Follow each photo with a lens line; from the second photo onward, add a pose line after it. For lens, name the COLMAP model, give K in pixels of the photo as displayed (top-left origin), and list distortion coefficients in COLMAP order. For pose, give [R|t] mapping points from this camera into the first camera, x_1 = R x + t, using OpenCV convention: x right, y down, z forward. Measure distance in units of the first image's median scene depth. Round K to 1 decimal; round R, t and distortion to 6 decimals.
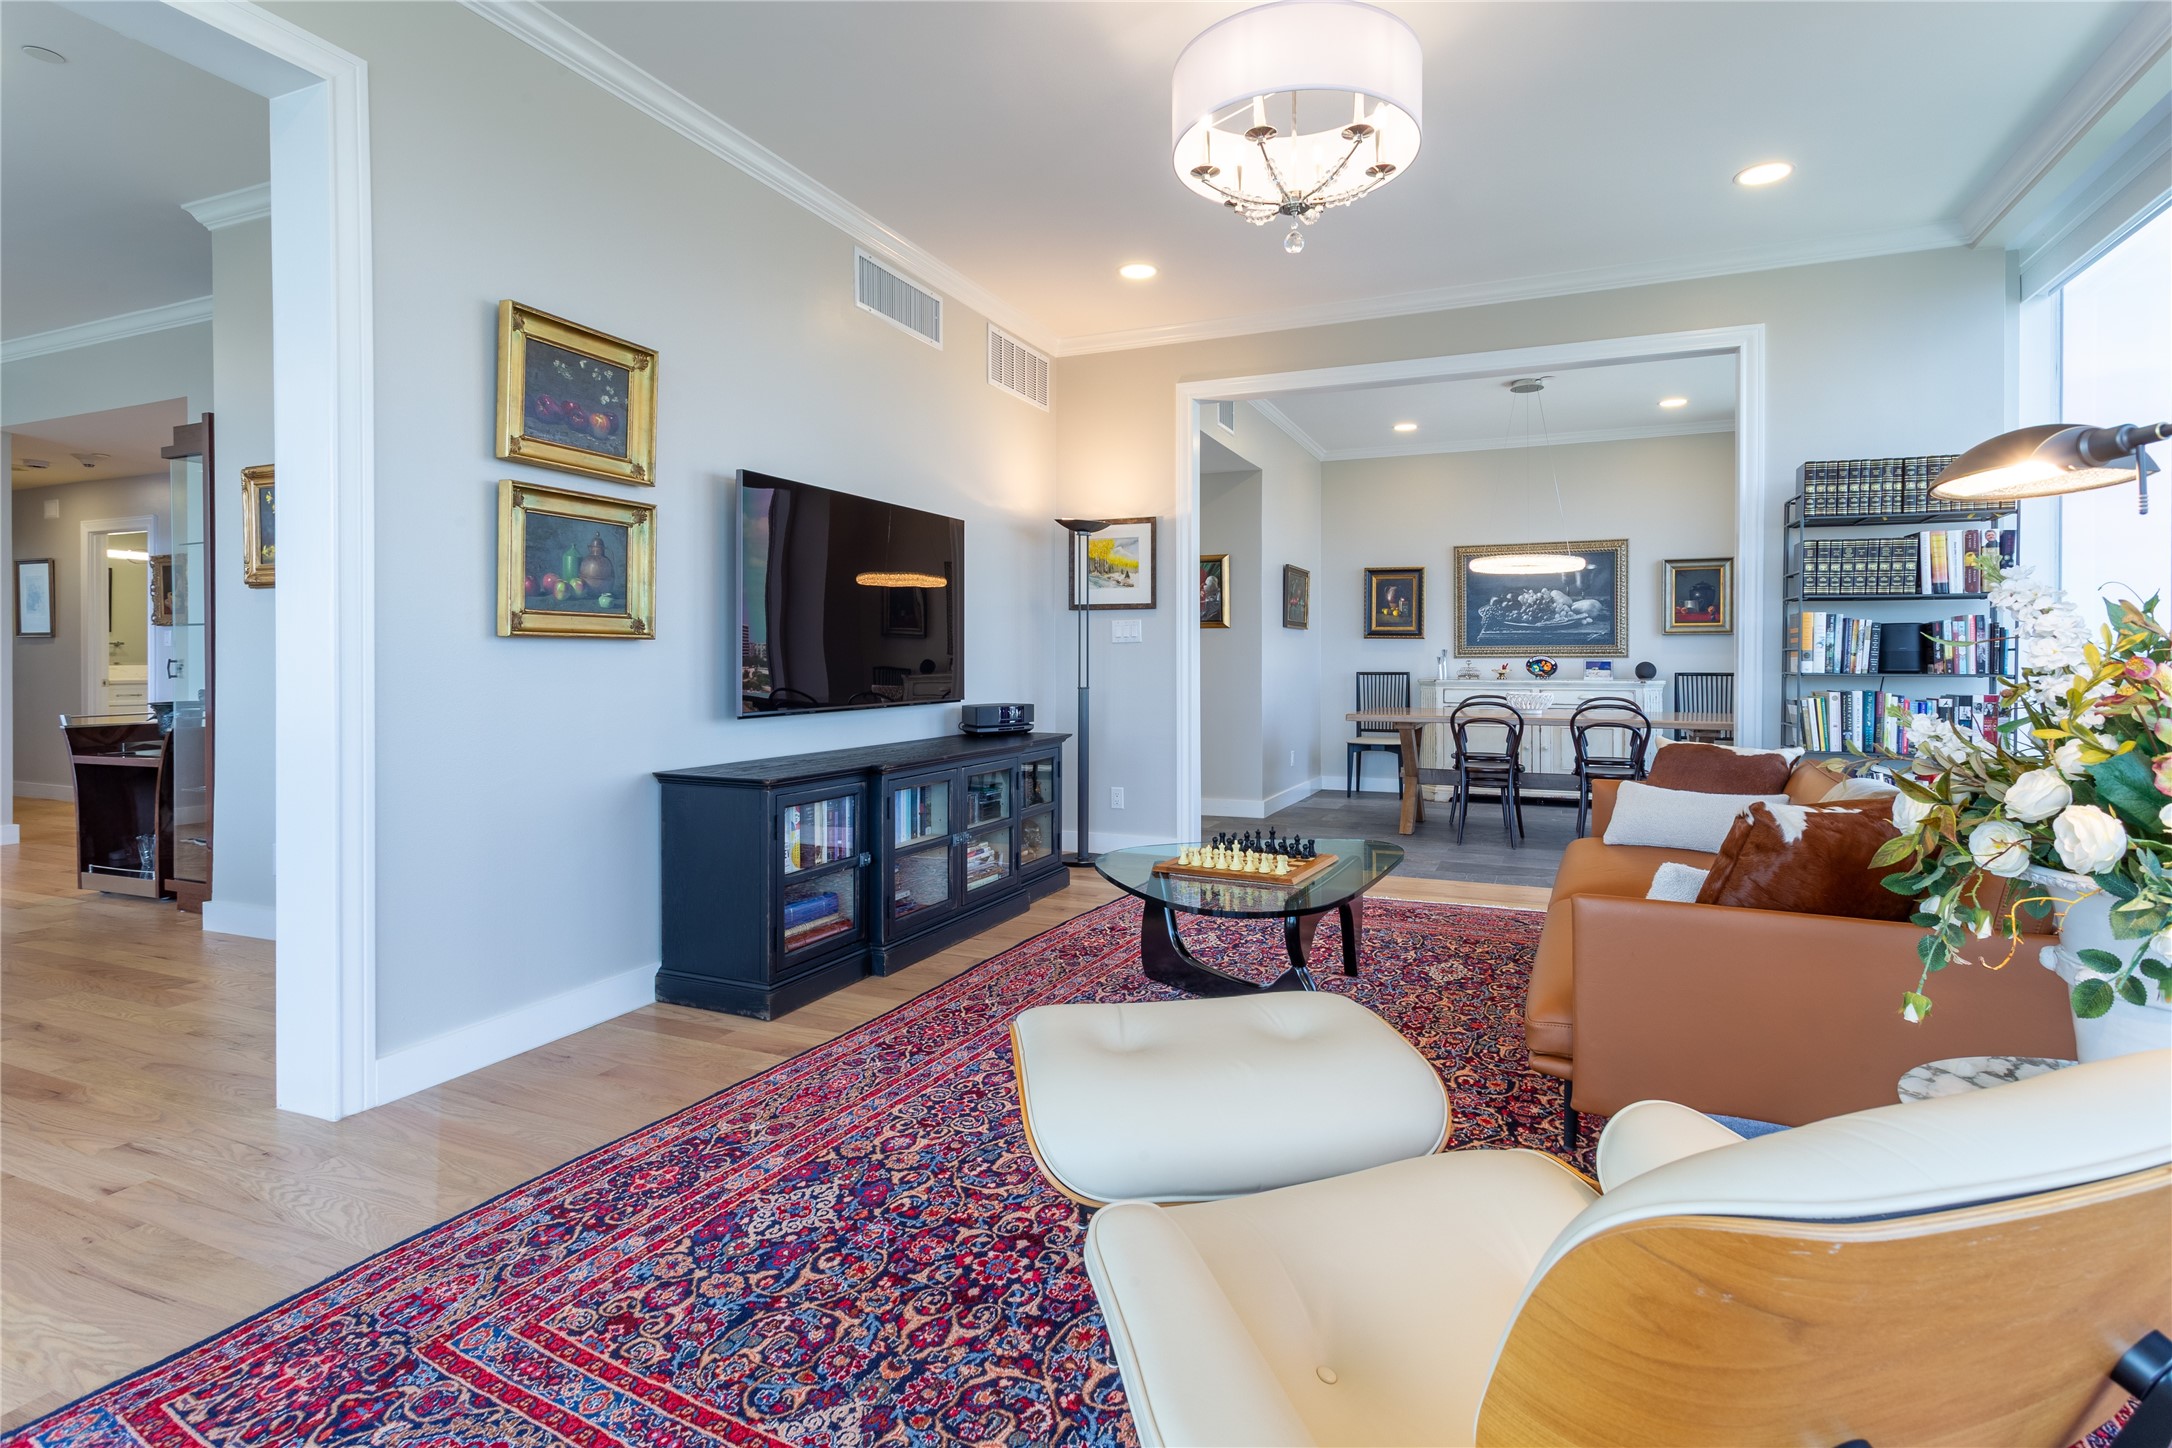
lens RADIAL K [[1035.5, 0, 1104.2], [0, 1035.5, 668.3], [0, 0, 1]] dist [-0.000027, 0.003334]
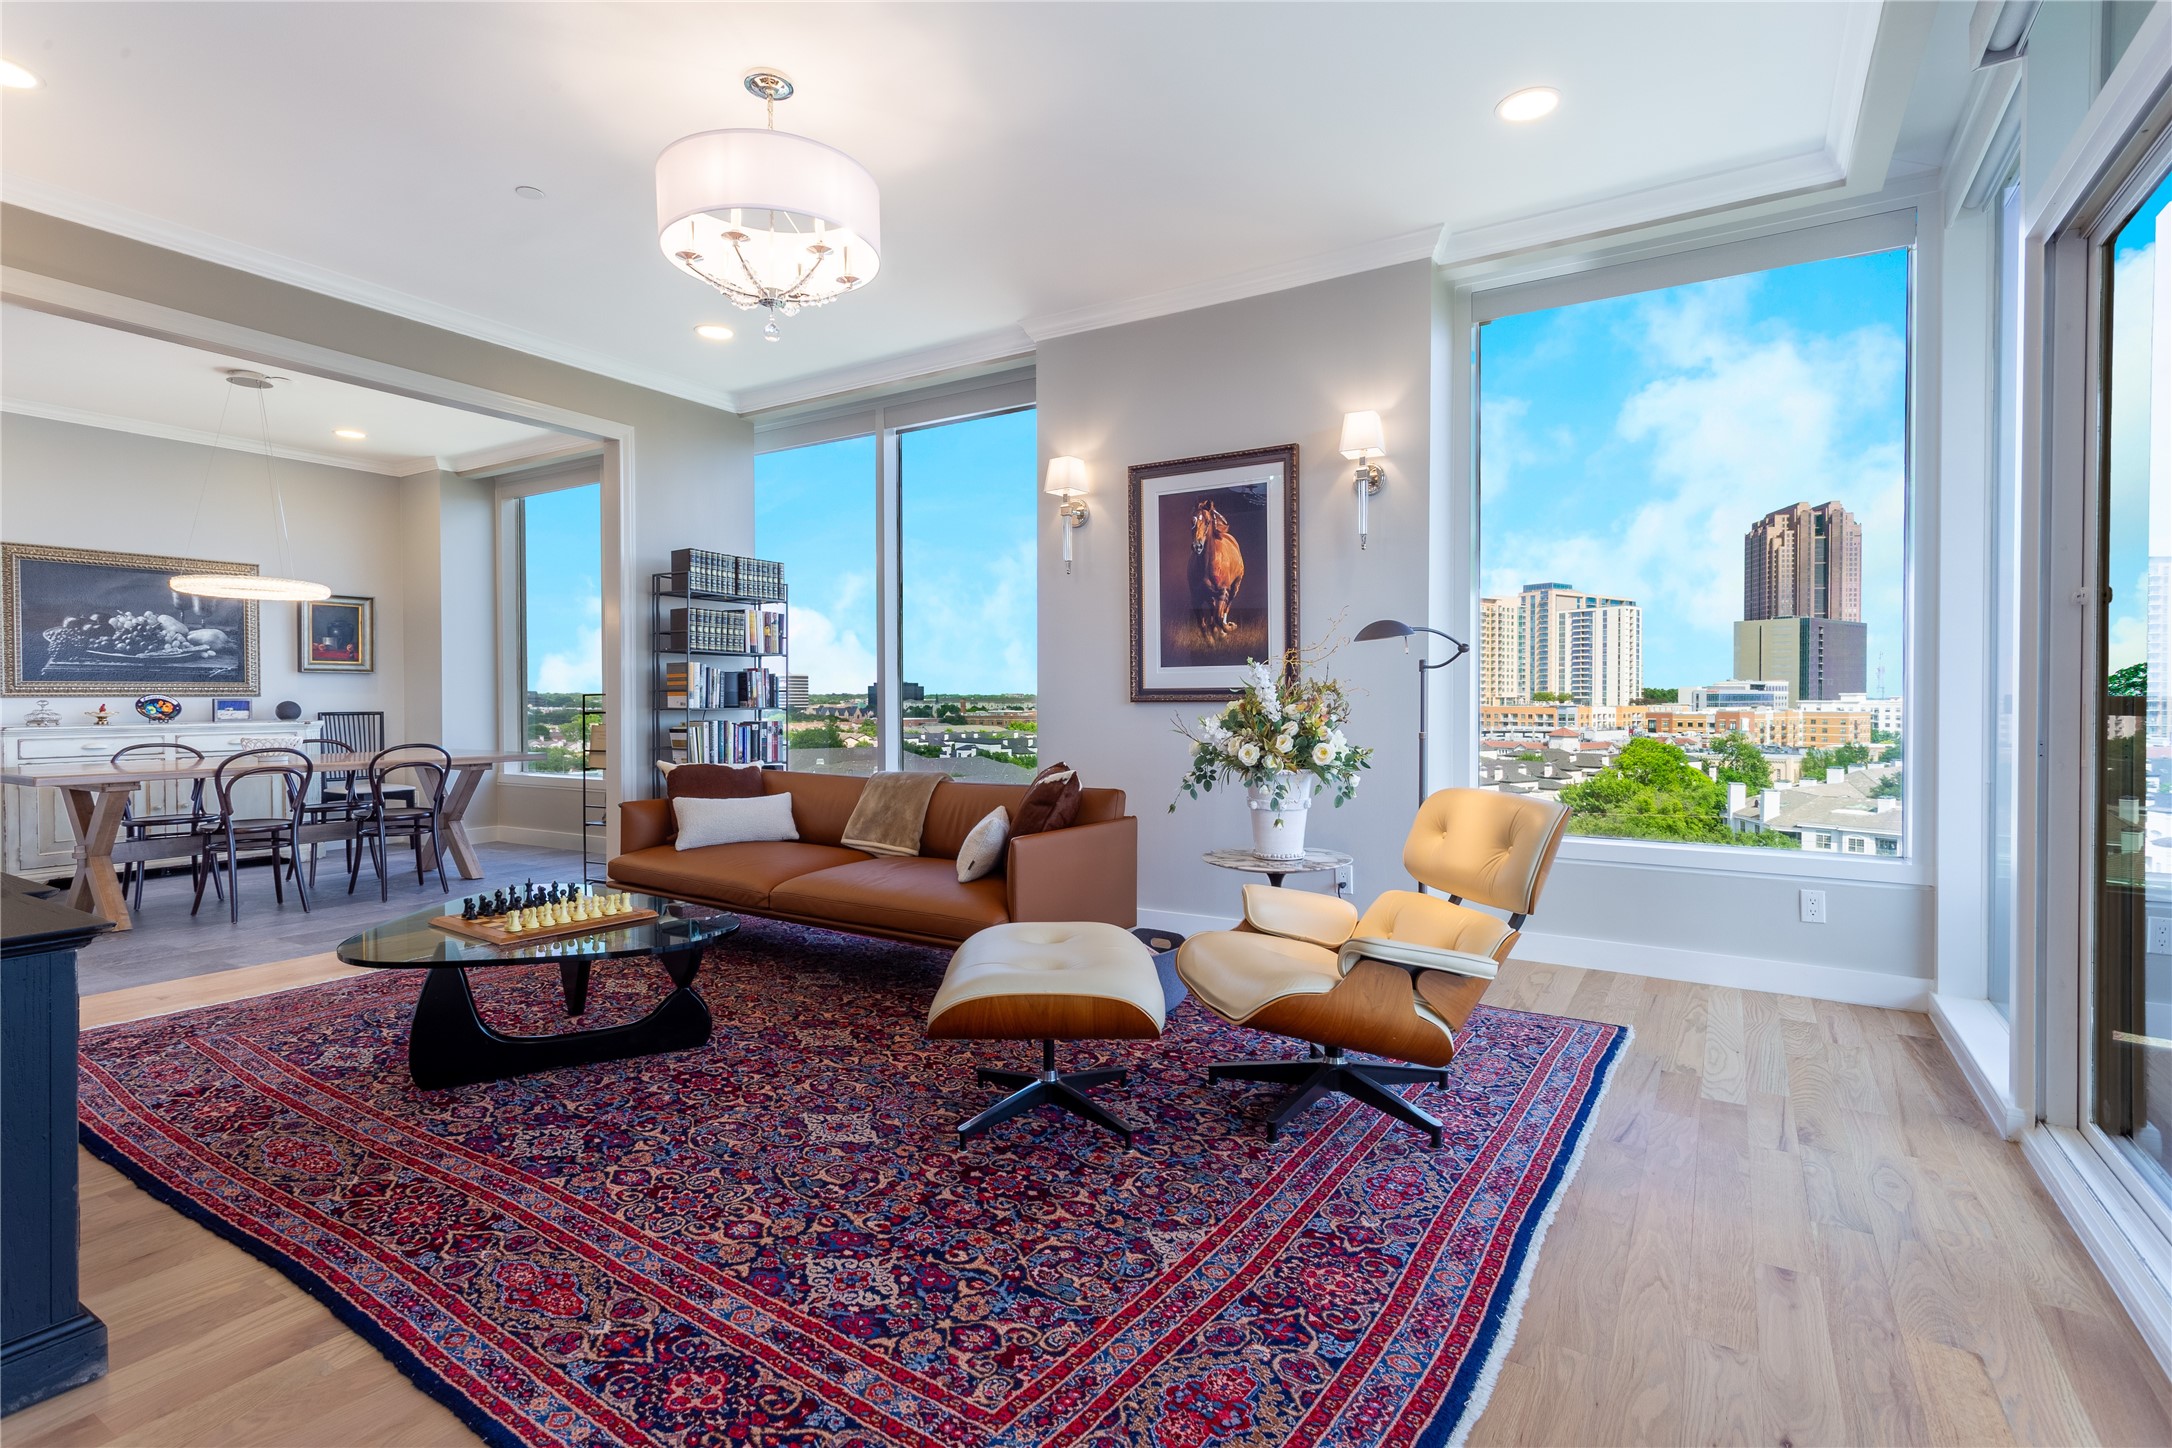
lens RADIAL K [[1035.5, 0, 1089.5], [0, 1035.5, 713.3], [0, 0, 1]] dist [-0.000027, 0.003334]
pose [[0.156430, -0.016384, 0.987553, -1.009062], [0.010673, 0.999832, 0.014898, -0.005510], [-0.987631, 0.008210, 0.156578, 0.536565]]
